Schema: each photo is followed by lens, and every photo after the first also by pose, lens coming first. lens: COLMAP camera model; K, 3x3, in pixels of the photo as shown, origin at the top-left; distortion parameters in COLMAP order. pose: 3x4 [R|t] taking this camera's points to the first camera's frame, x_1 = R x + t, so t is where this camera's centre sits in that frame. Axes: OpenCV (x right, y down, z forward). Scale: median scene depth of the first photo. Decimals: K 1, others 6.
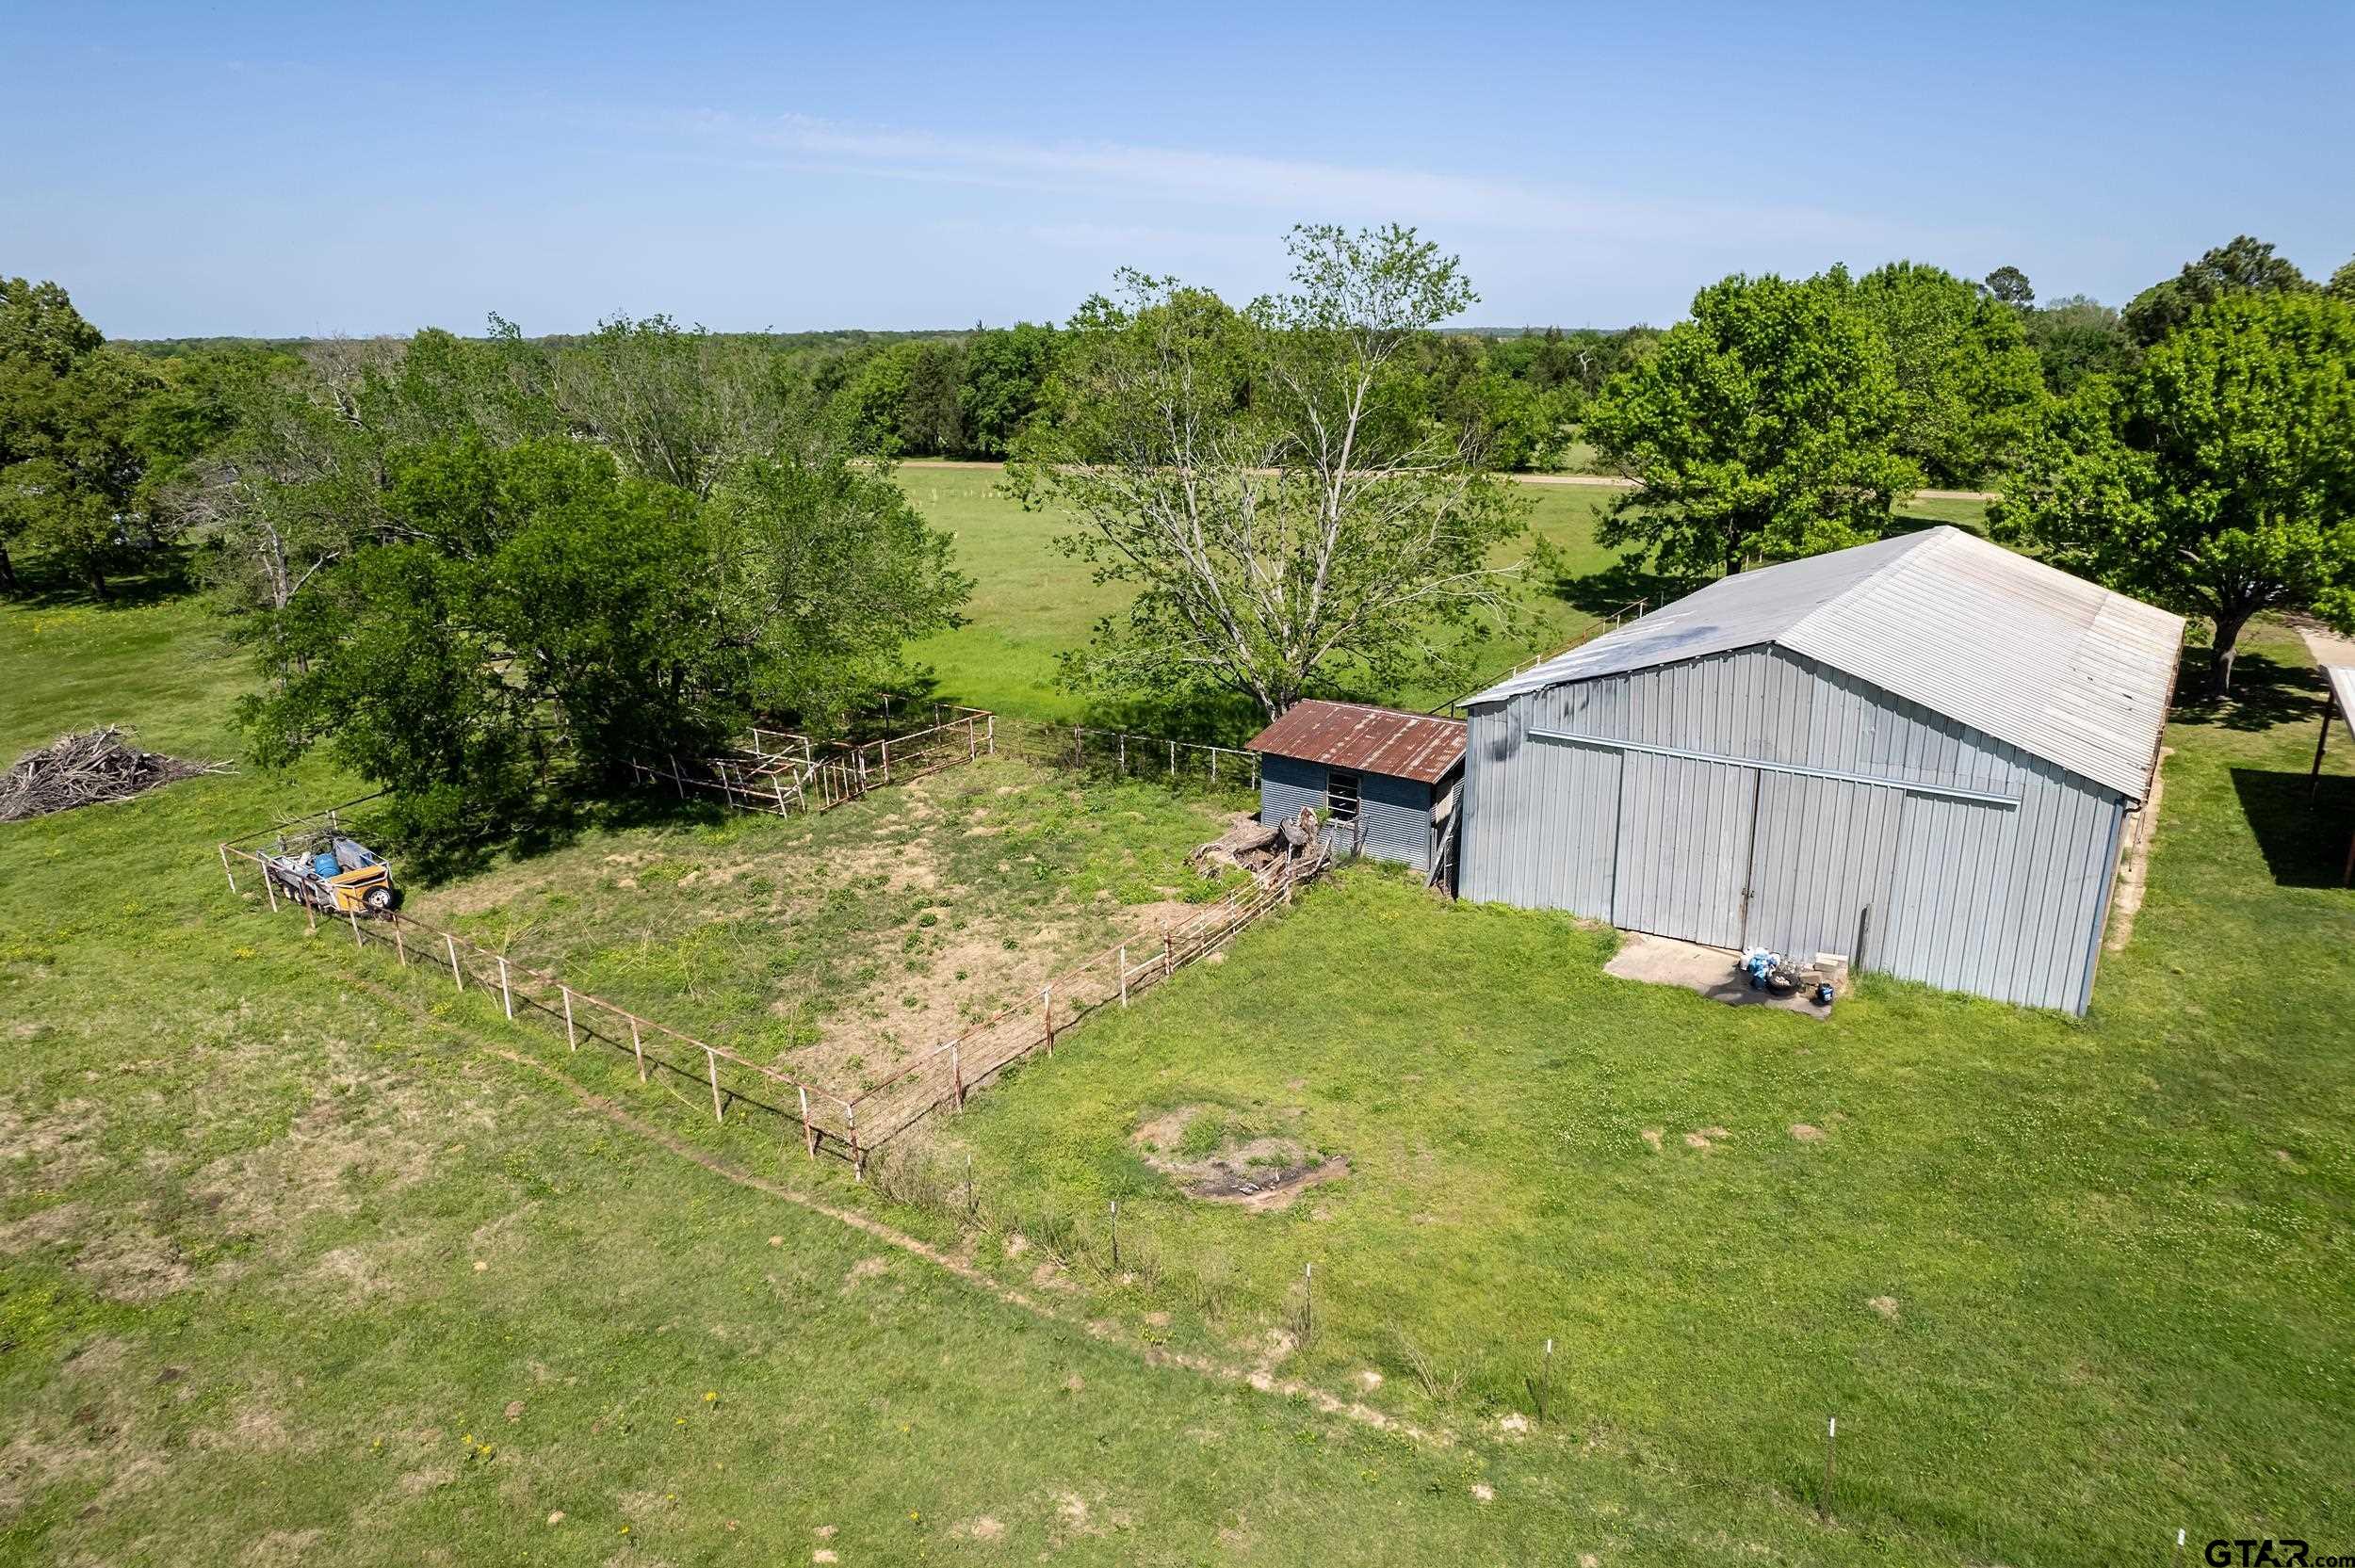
lens RADIAL K [[1512.0, 0, 1158.0], [0, 1512.0, 772.5], [0, 0, 1]] dist [-0.069992, 0.065192]
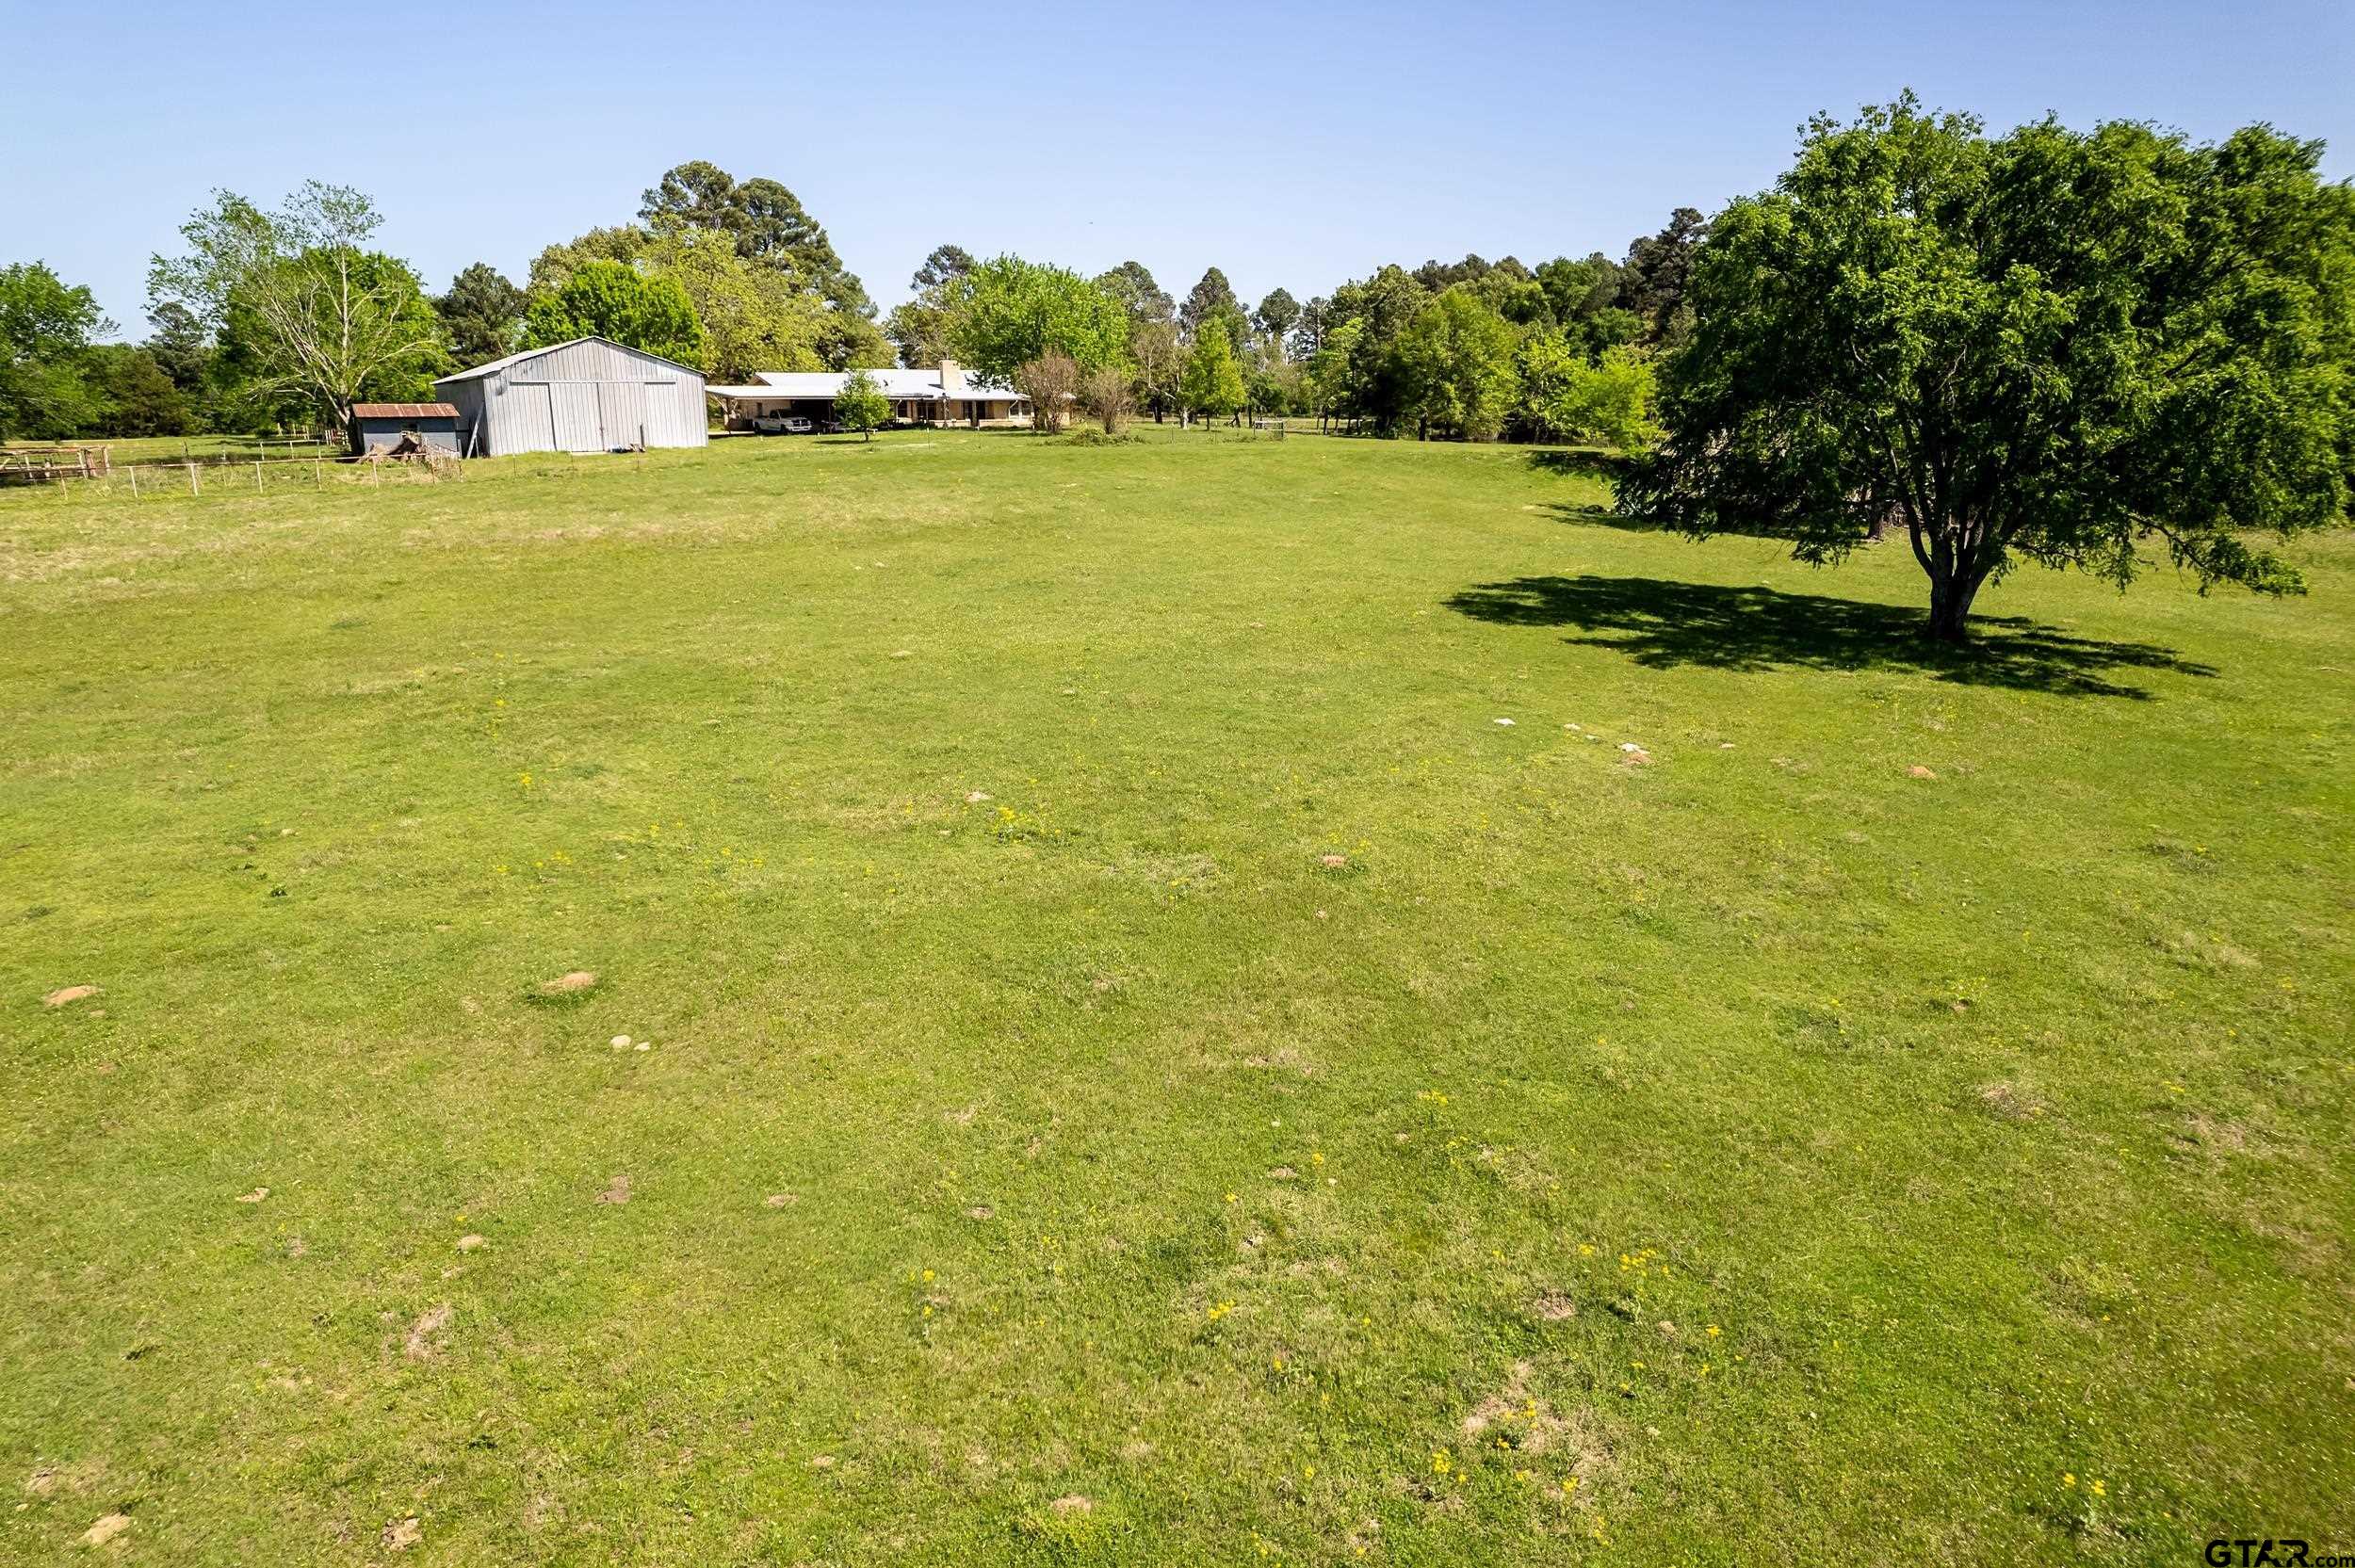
lens RADIAL K [[1512.0, 0, 1188.8], [0, 1512.0, 774.9], [0, 0, 1]] dist [-0.069992, 0.065192]
pose [[0.377399, -0.215732, 0.900572, -1.821986], [0.264954, 0.956988, 0.118213, 0.644703], [-0.887339, 0.193996, 0.418325, -1.034973]]
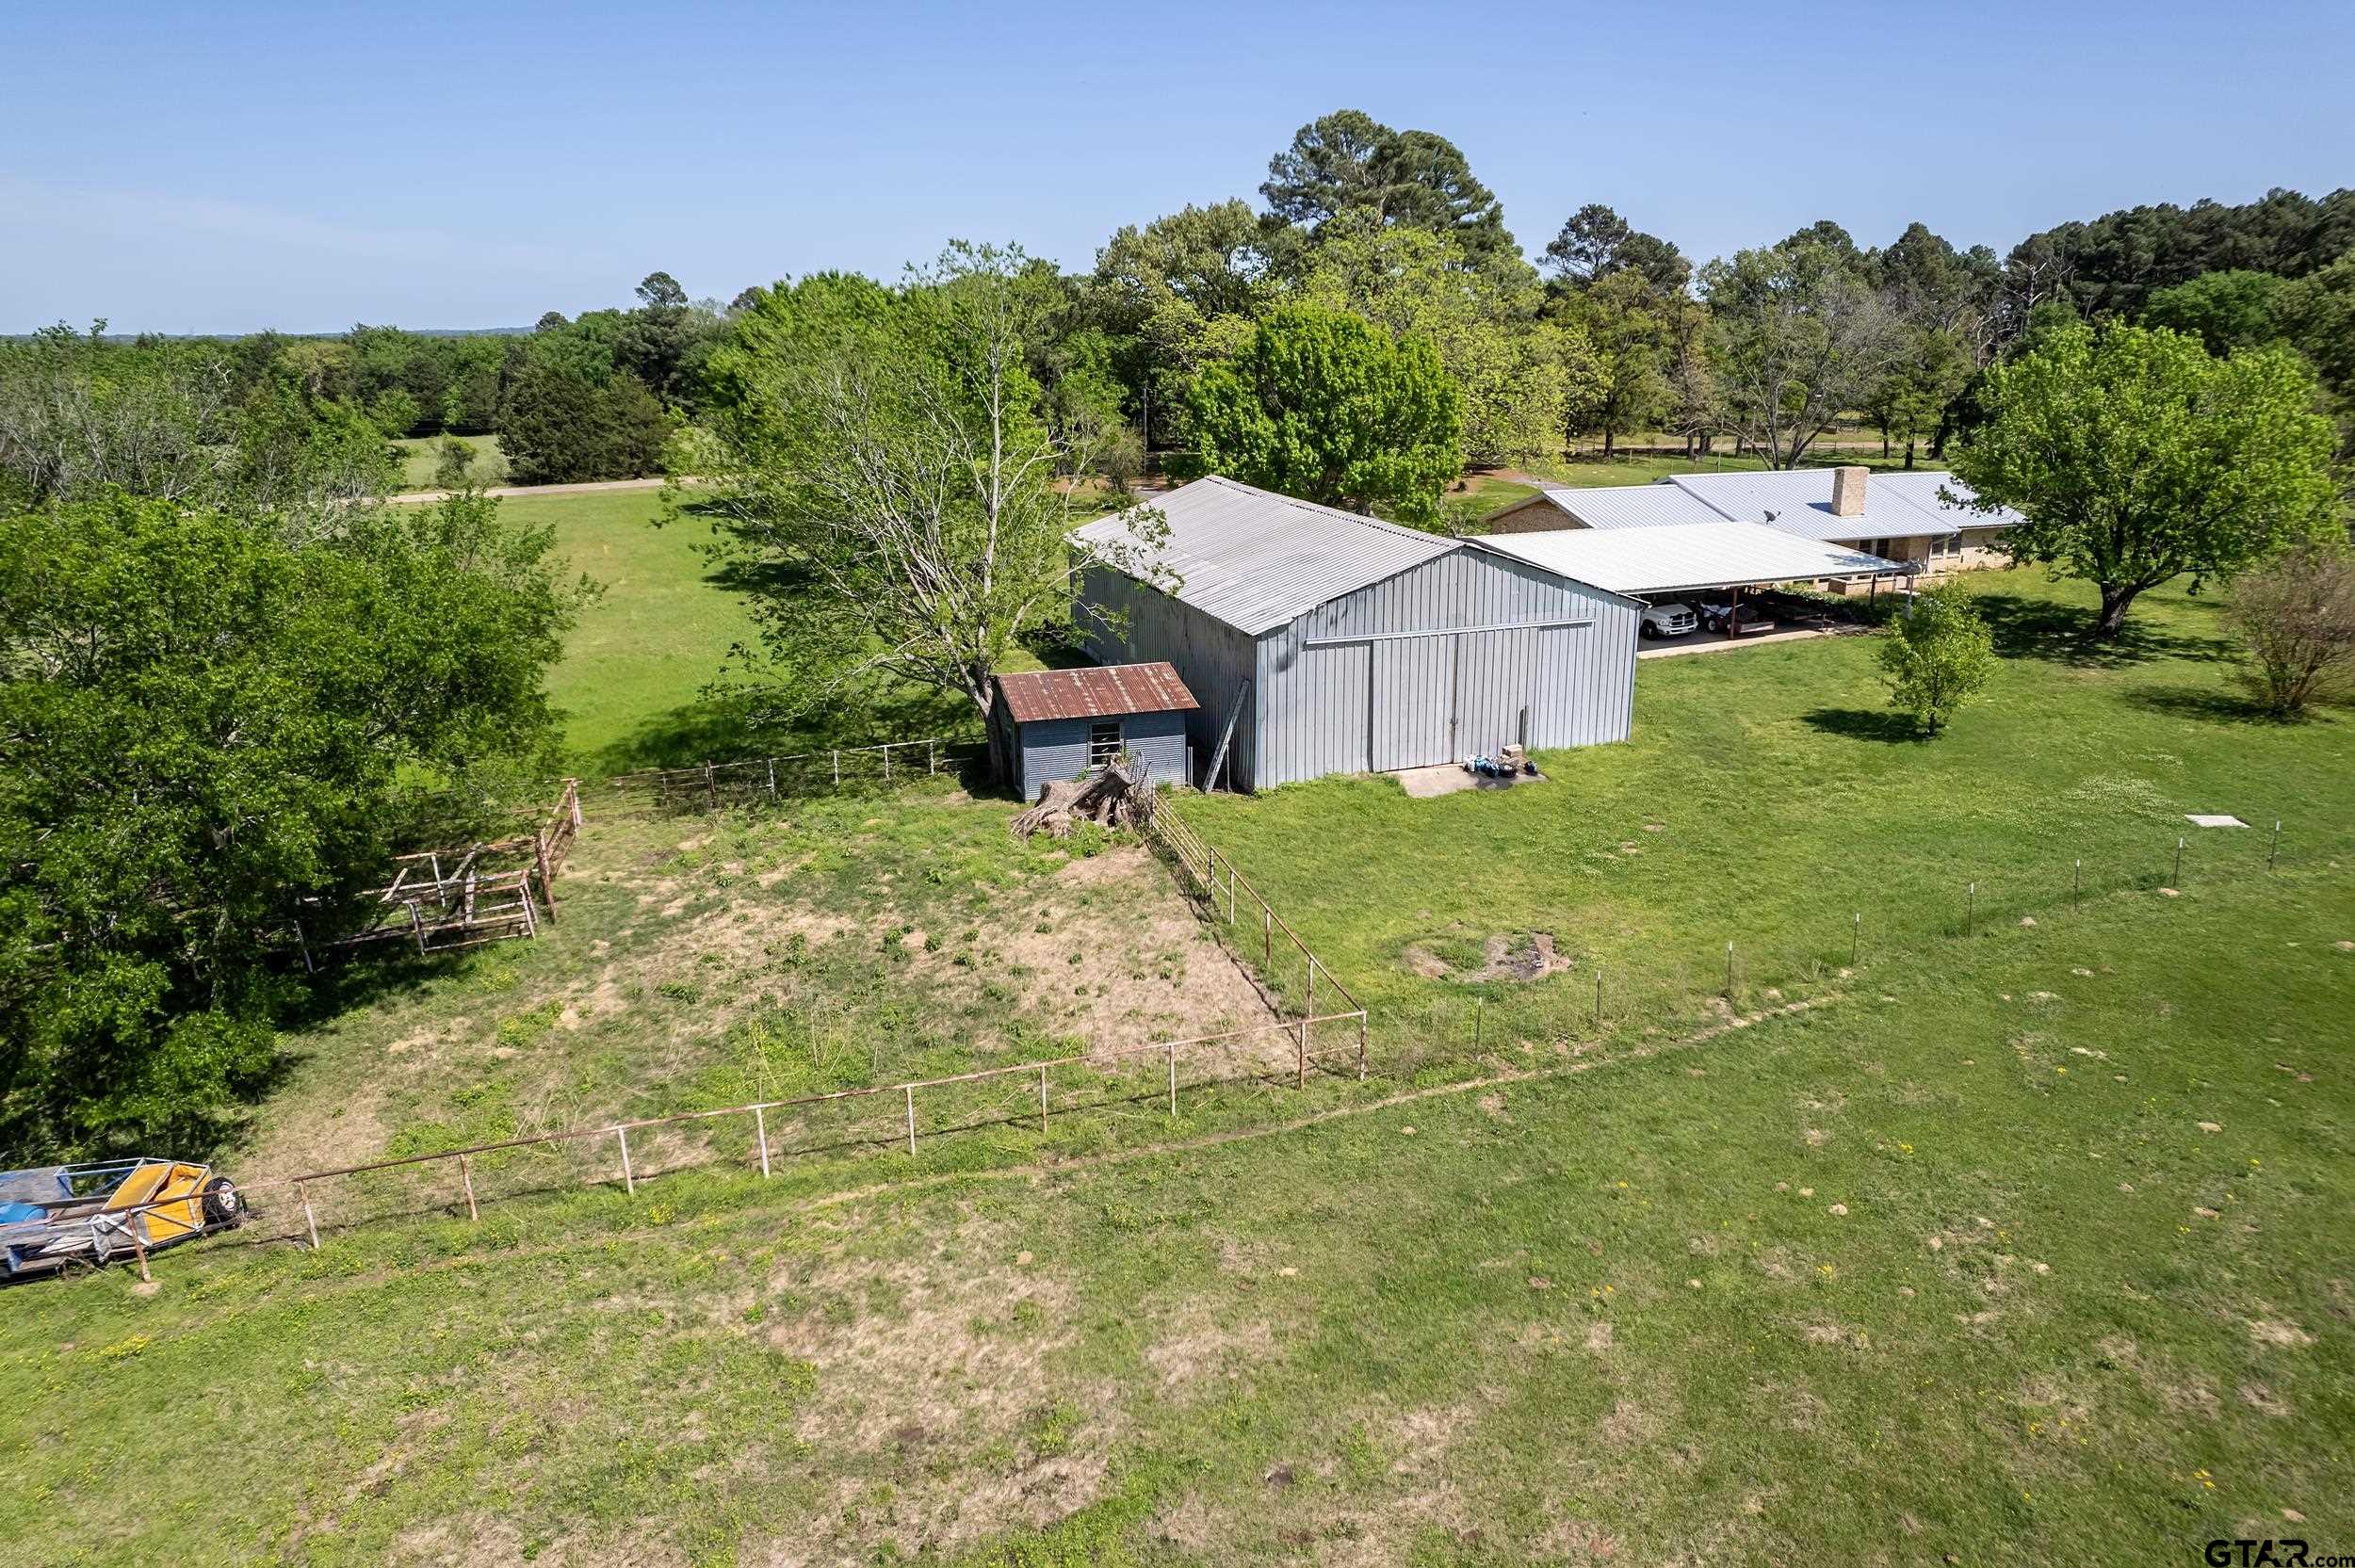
lens RADIAL K [[1512.0, 0, 1175.4], [0, 1512.0, 777.7], [0, 0, 1]] dist [-0.069992, 0.065192]
pose [[0.603468, -0.231197, 0.763135, -0.841170], [0.229063, 0.966969, 0.111812, -0.086031], [-0.763778, 0.107331, 0.636493, 0.263110]]
